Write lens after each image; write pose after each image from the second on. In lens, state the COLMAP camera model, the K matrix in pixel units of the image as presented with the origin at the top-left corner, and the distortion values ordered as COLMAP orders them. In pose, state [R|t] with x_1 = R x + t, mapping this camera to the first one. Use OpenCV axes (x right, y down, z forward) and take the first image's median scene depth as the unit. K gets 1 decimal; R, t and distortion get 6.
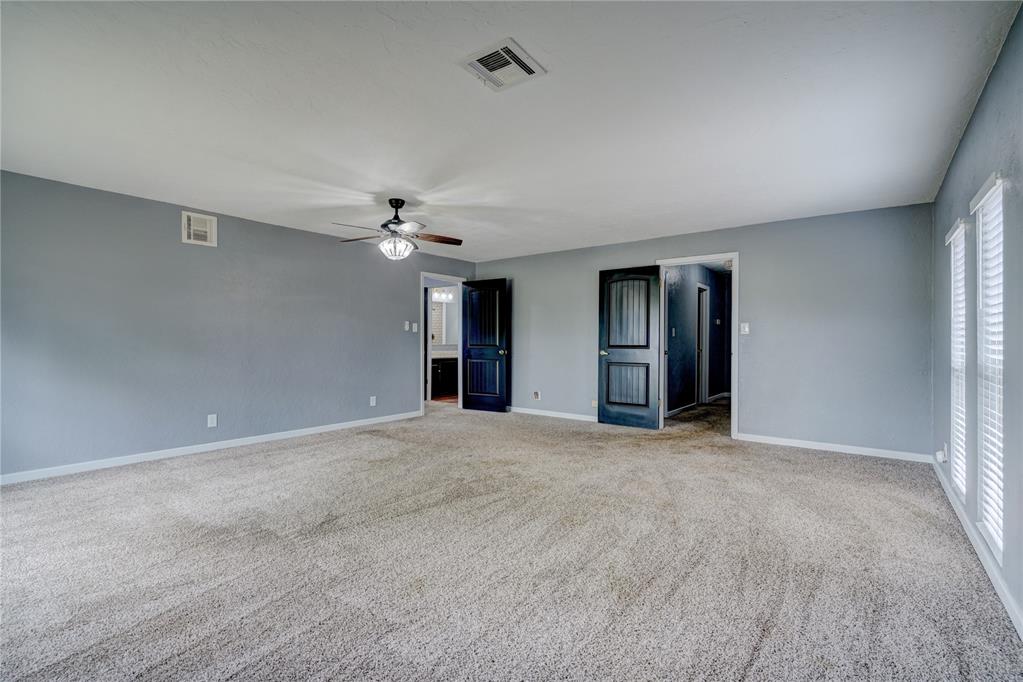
lens RADIAL K [[469.6, 0, 511.5], [0, 469.6, 341.0], [0, 0, 1]] dist [0.084944, -0.000125]
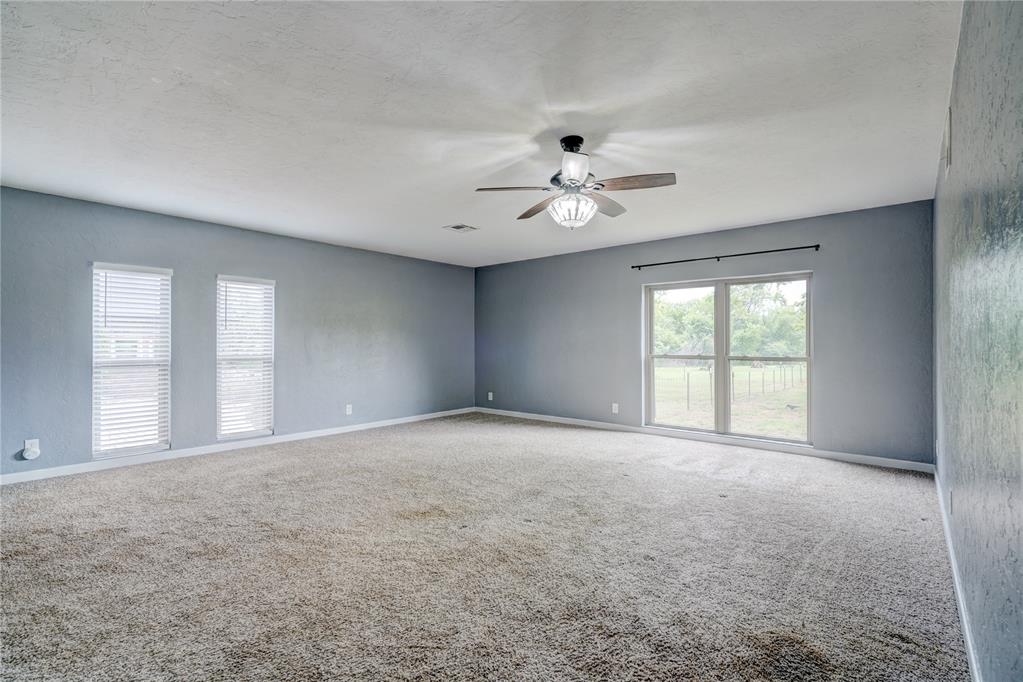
lens RADIAL K [[469.6, 0, 511.5], [0, 469.6, 341.0], [0, 0, 1]] dist [0.084944, -0.000125]
pose [[-0.997992, -0.008313, 0.062793, -0.203332], [-0.008729, 0.999942, -0.006351, -0.002519], [-0.062736, -0.006886, -0.998006, 1.707084]]
